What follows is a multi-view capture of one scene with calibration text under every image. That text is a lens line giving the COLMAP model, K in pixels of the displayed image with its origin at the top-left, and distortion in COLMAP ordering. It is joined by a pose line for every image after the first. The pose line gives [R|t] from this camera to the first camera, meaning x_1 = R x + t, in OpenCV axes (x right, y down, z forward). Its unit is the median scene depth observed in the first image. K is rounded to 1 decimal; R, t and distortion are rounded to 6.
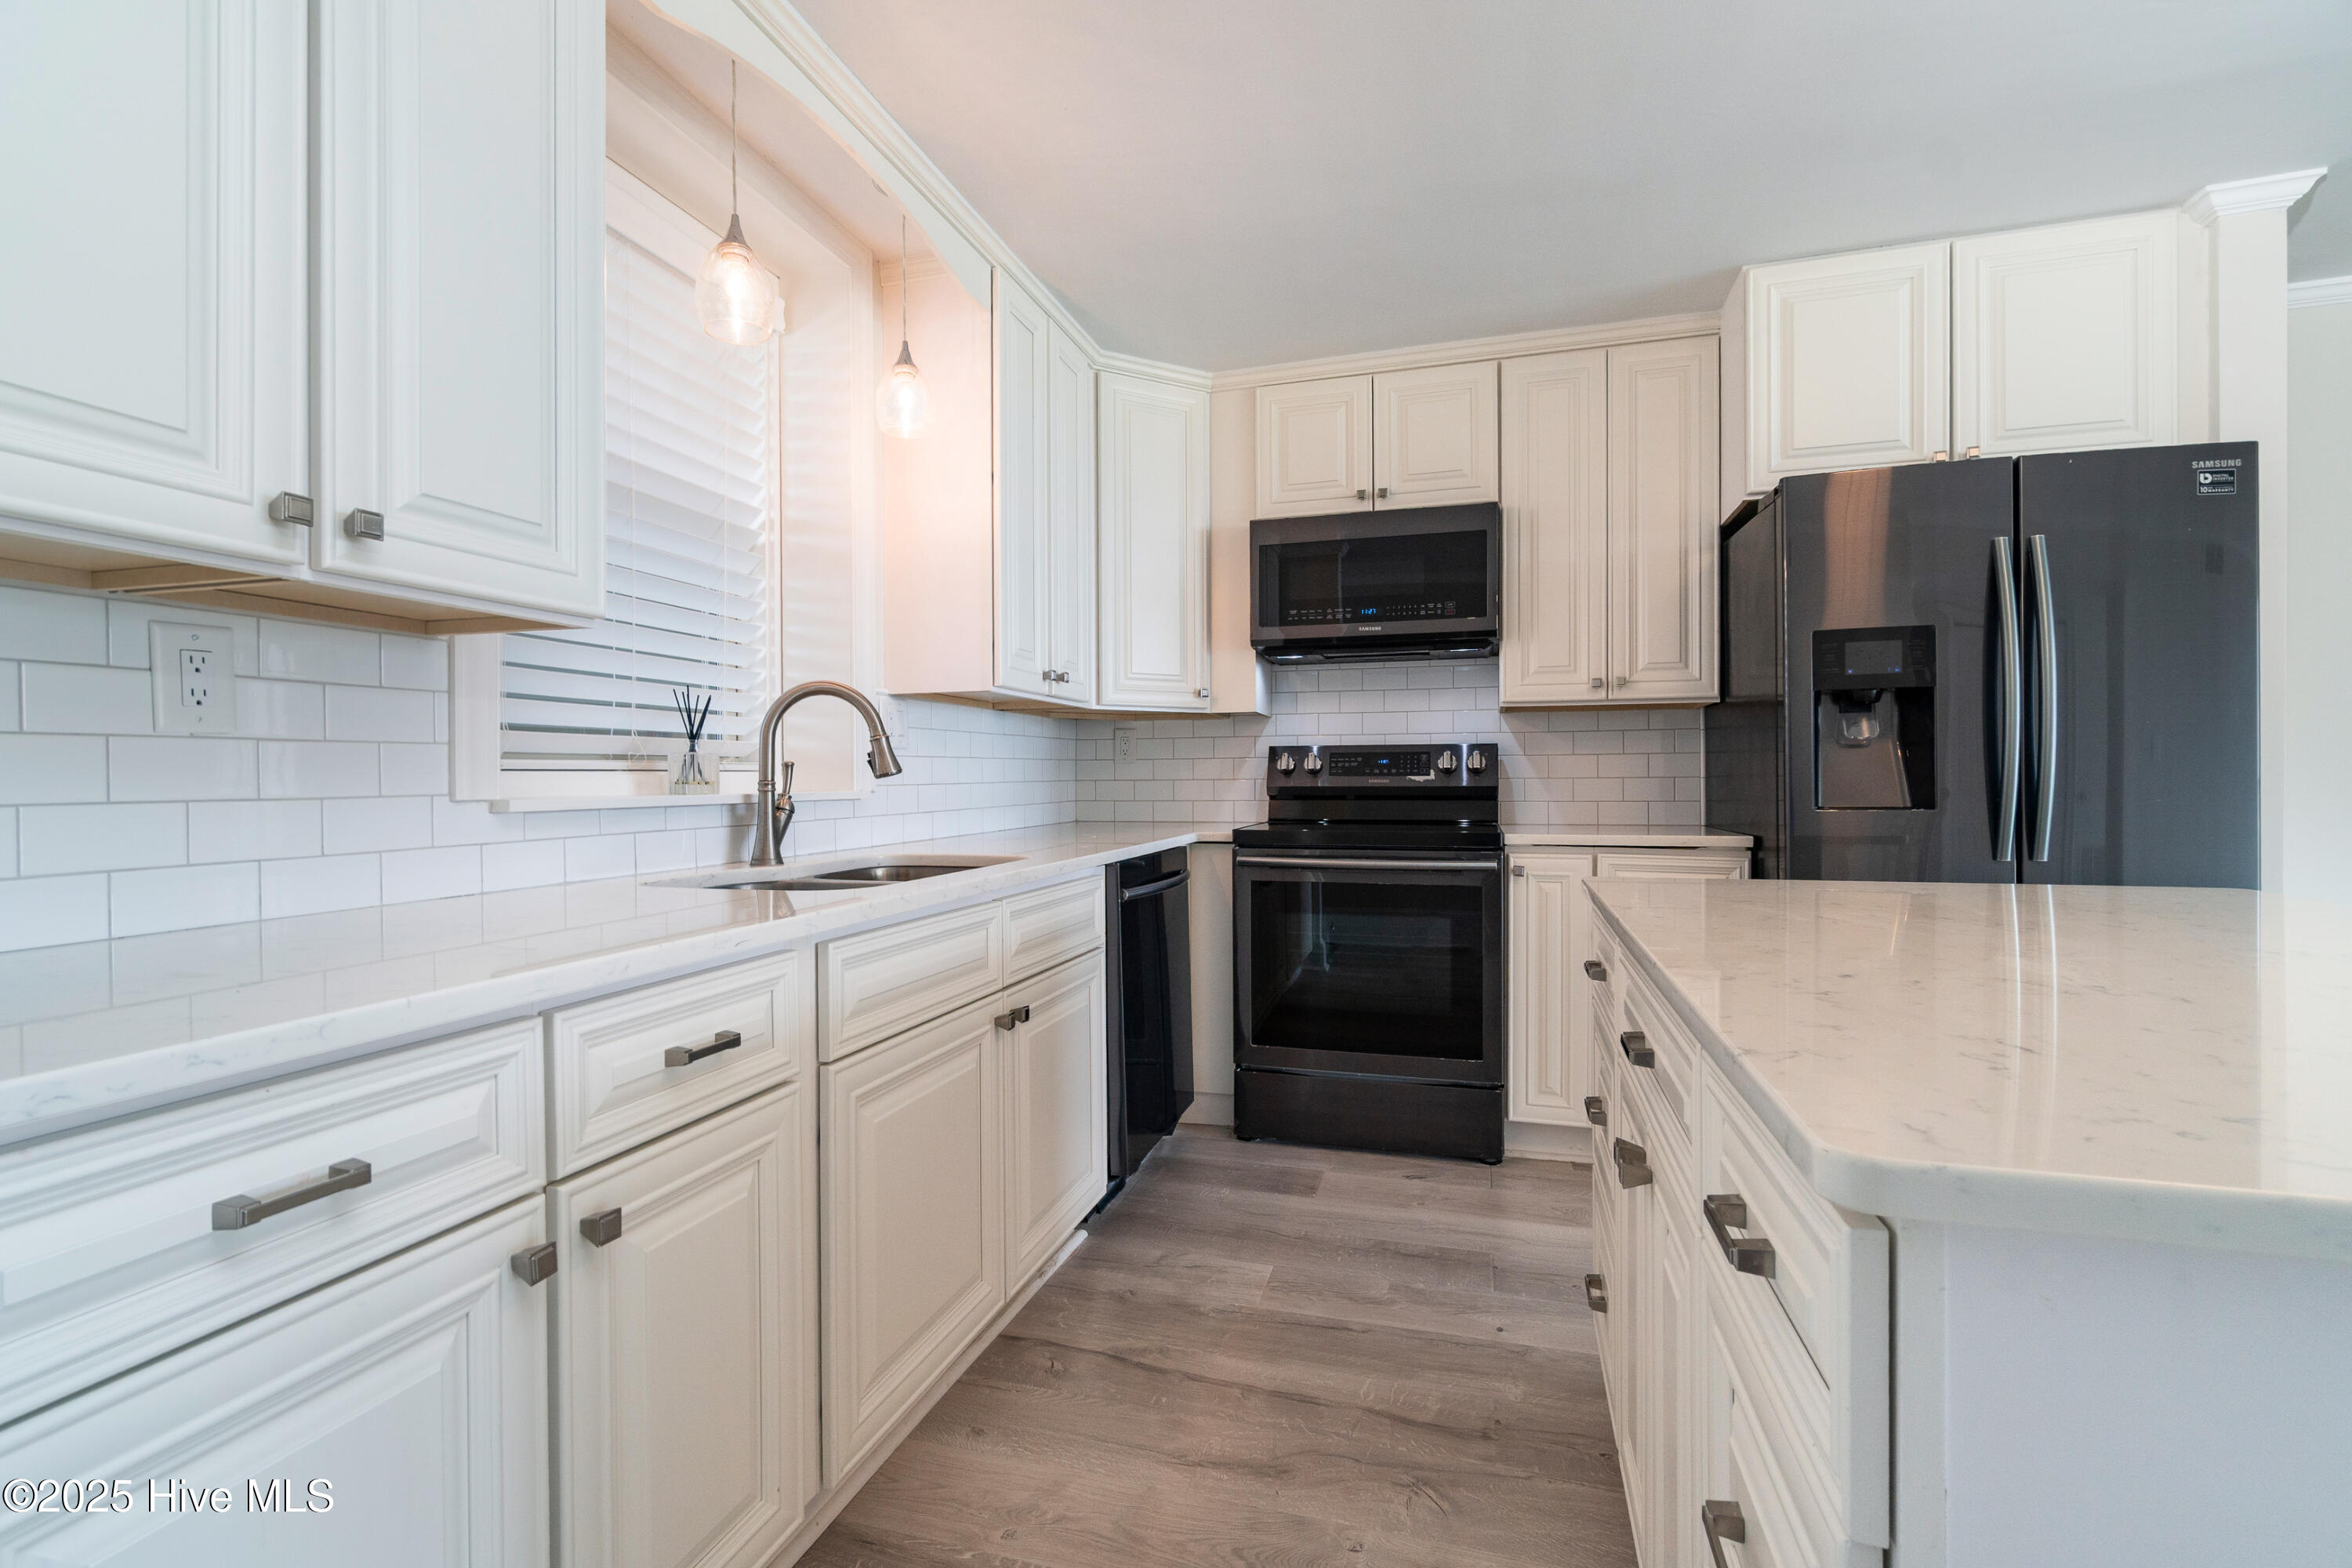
lens RADIAL K [[1043.4, 0, 1176.0], [0, 1043.4, 784.0], [0, 0, 1]] dist [0.001084, 0.000223]
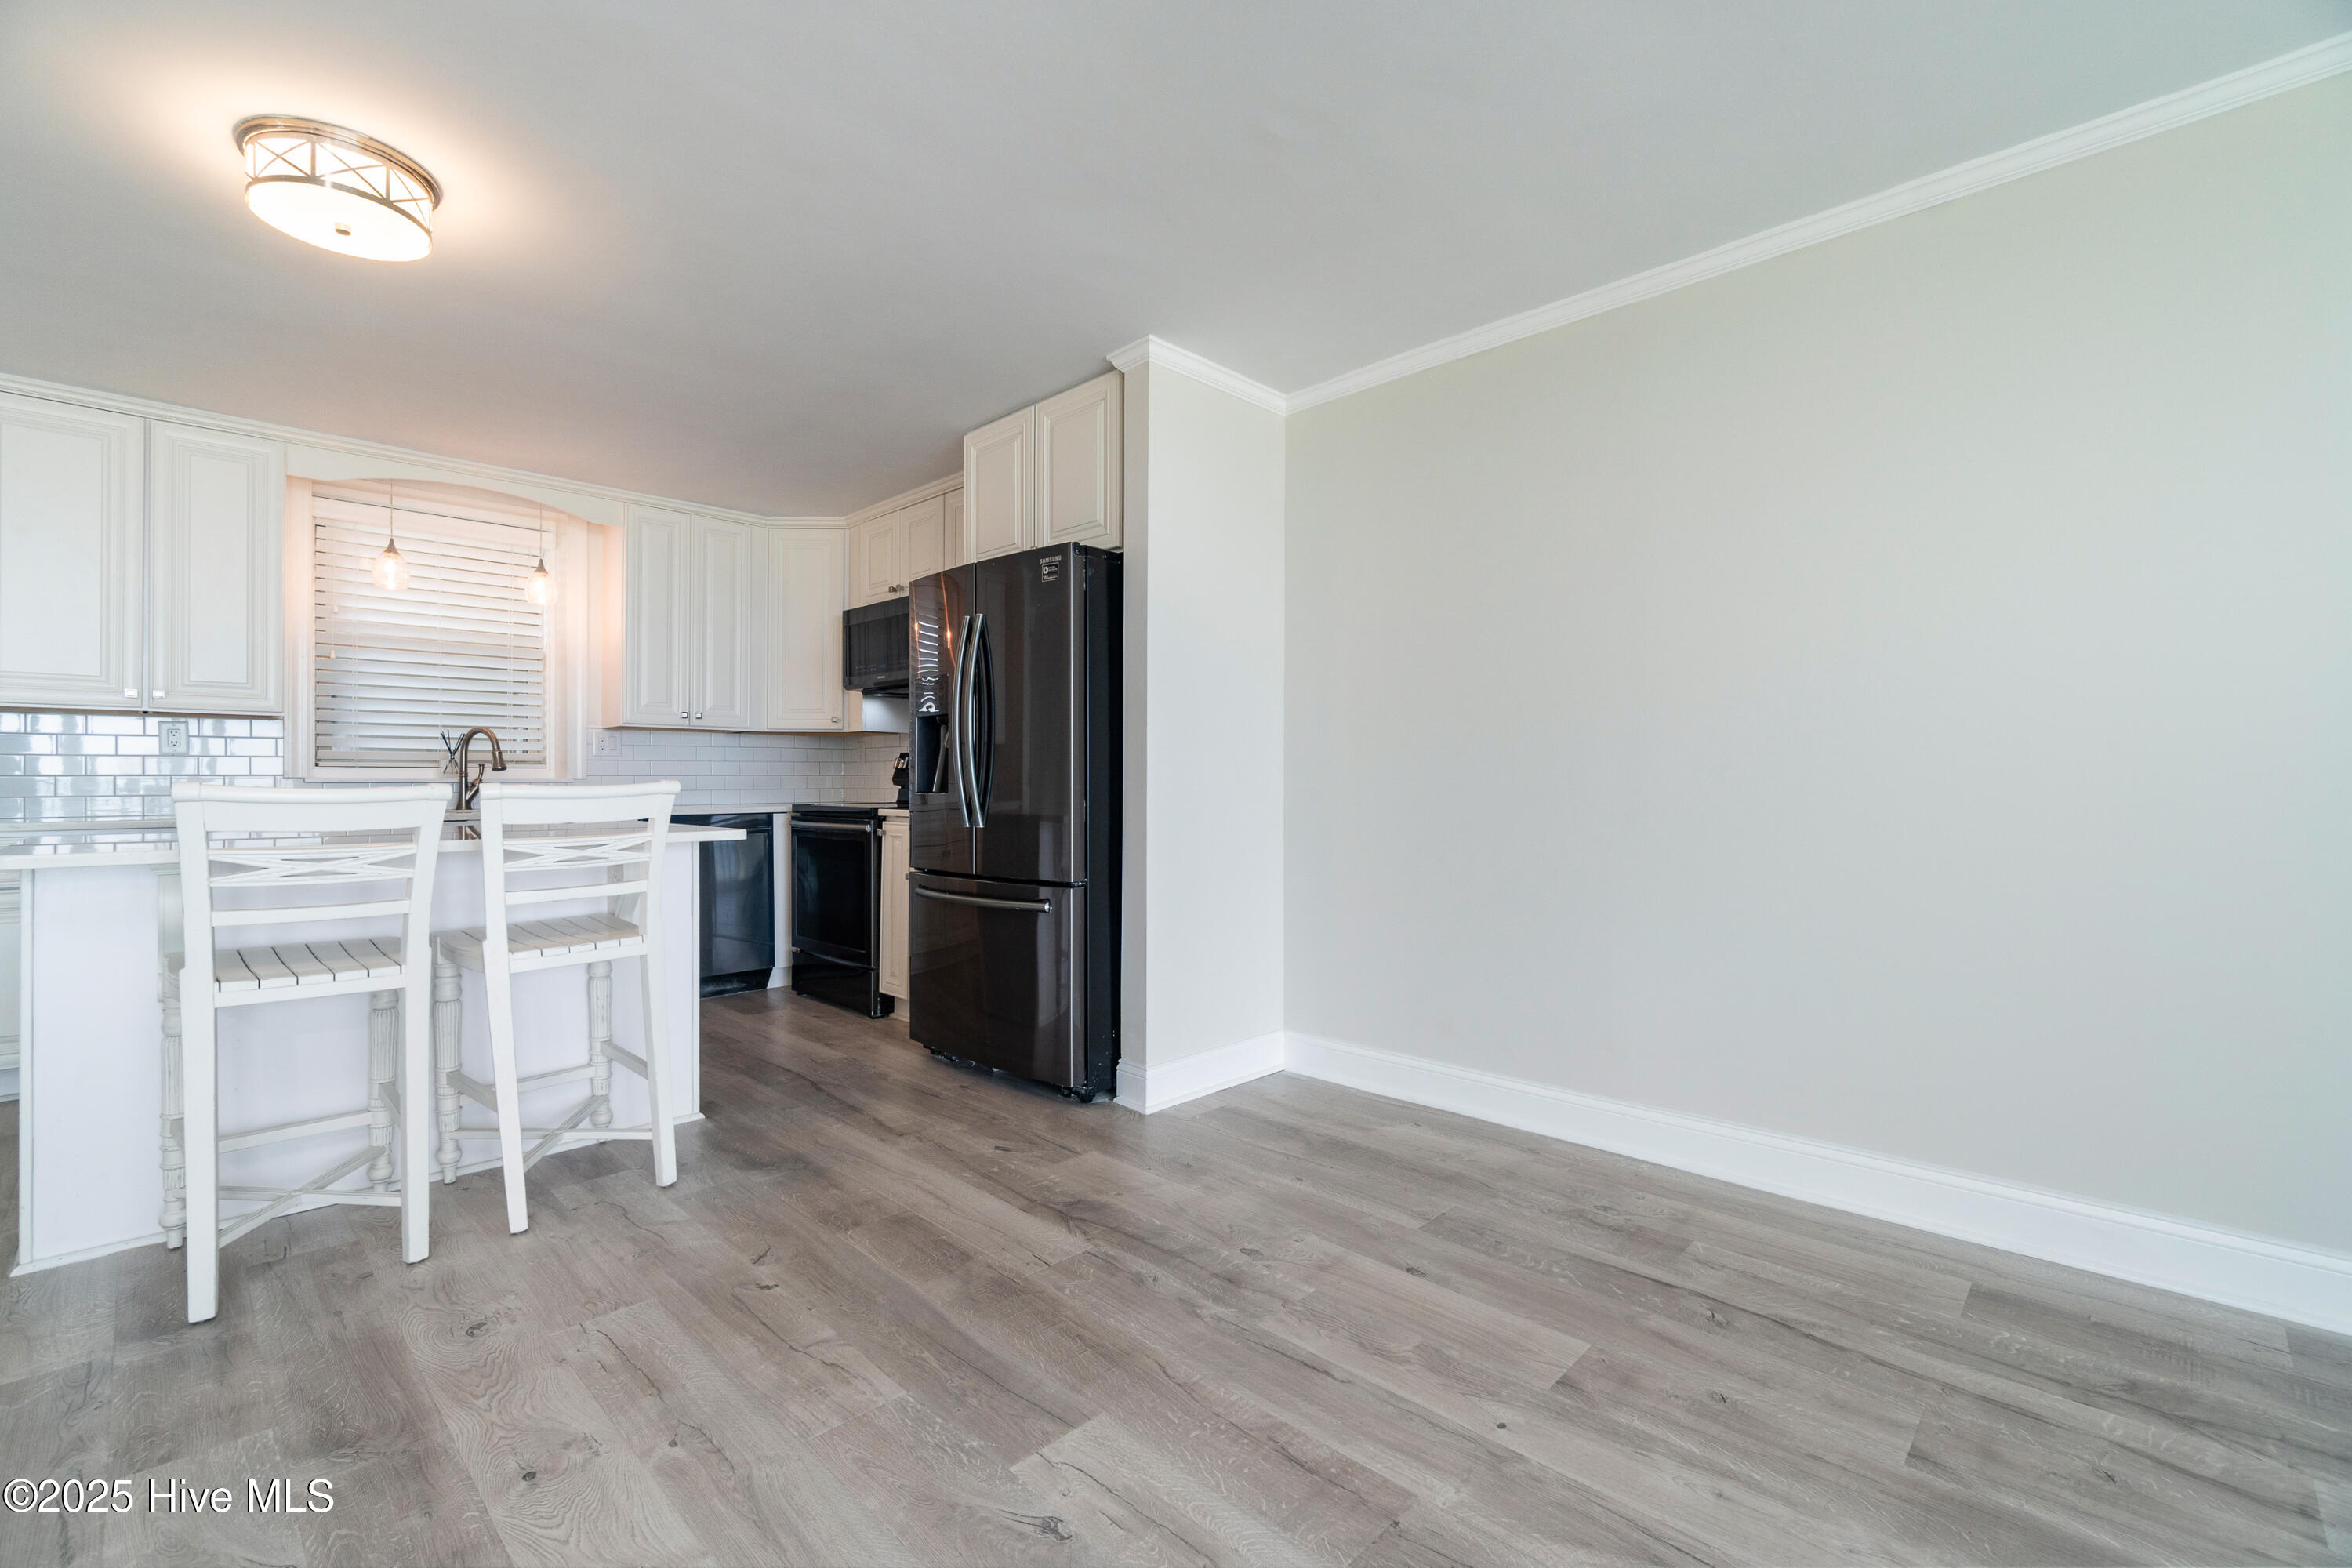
lens RADIAL K [[1010.2, 0, 1173.9], [0, 1010.2, 779.9], [0, 0, 1]] dist [-0.003503, 0.000455]
pose [[0.883244, 0.005985, -0.468876, 1.437166], [-0.008567, 0.999958, -0.003375, 0.006187], [0.468836, 0.006997, 0.883257, -0.138494]]
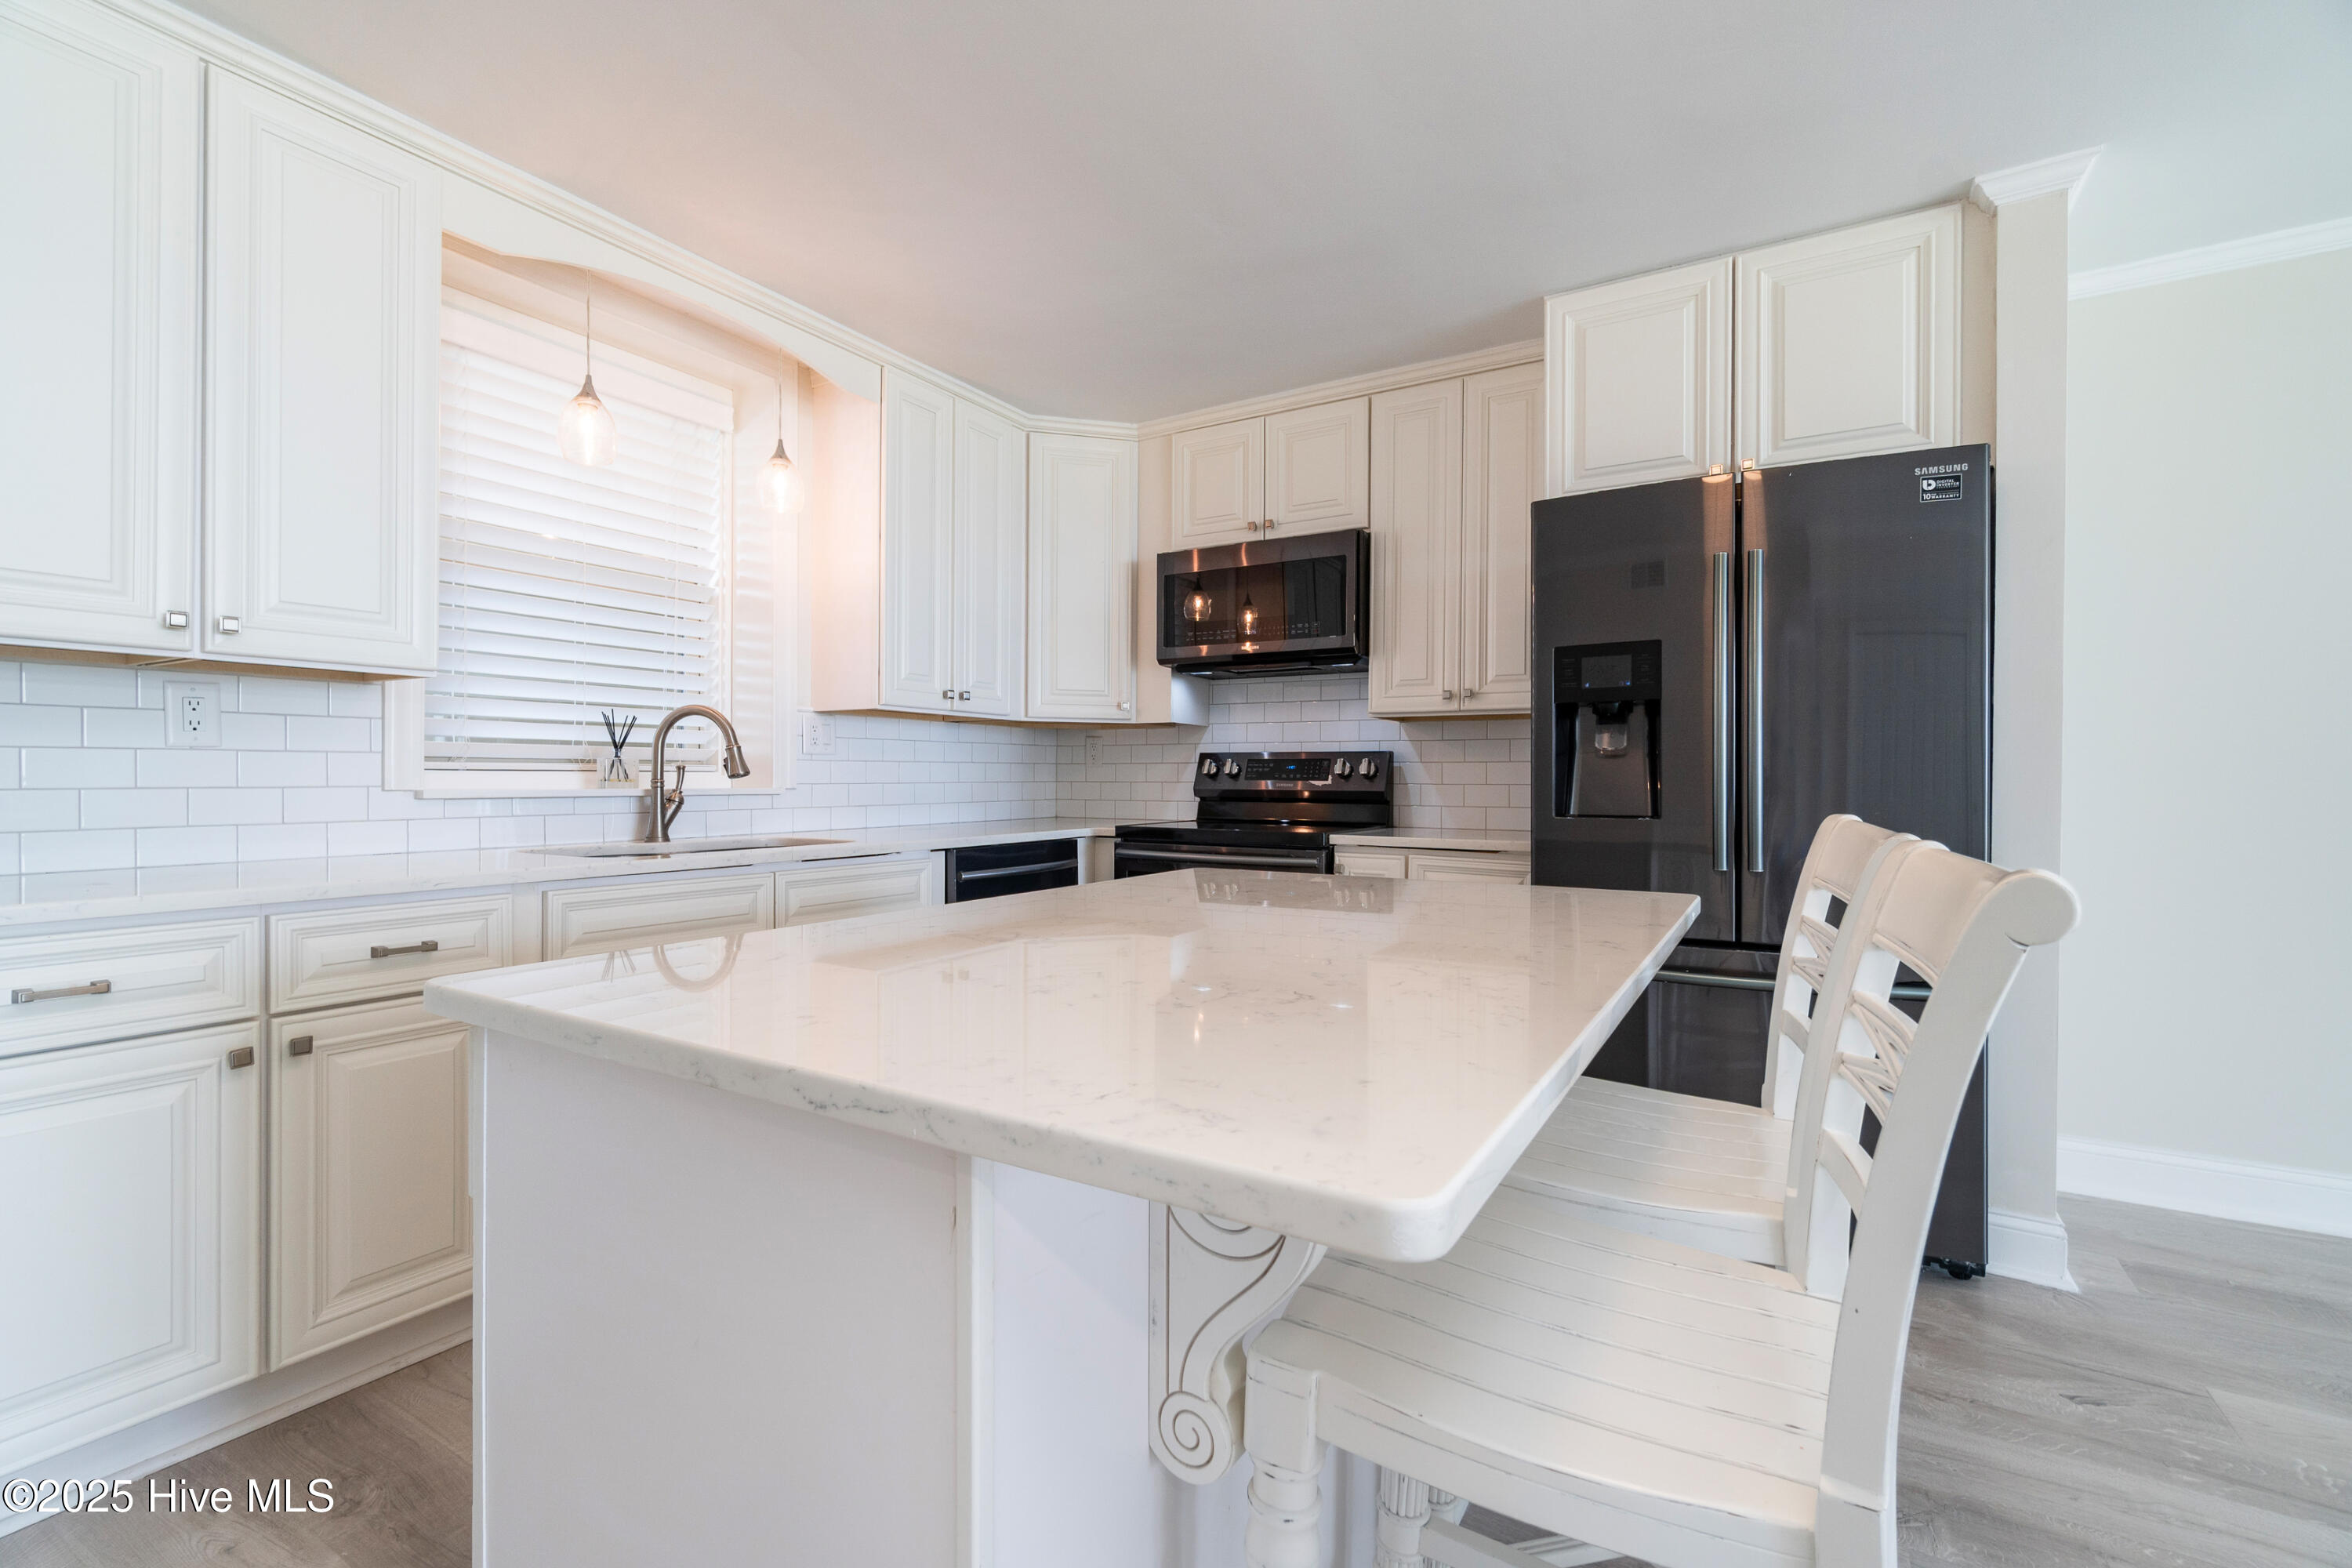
lens RADIAL K [[1027.9, 0, 1176.0], [0, 1027.9, 784.0], [0, 0, 1]] dist [0.000465, 0.000172]
pose [[0.968115, 0.011200, -0.250256, 0.432368], [-0.011502, 0.999934, 0.000255, -0.003610], [0.250242, 0.002631, 0.968180, -0.085641]]
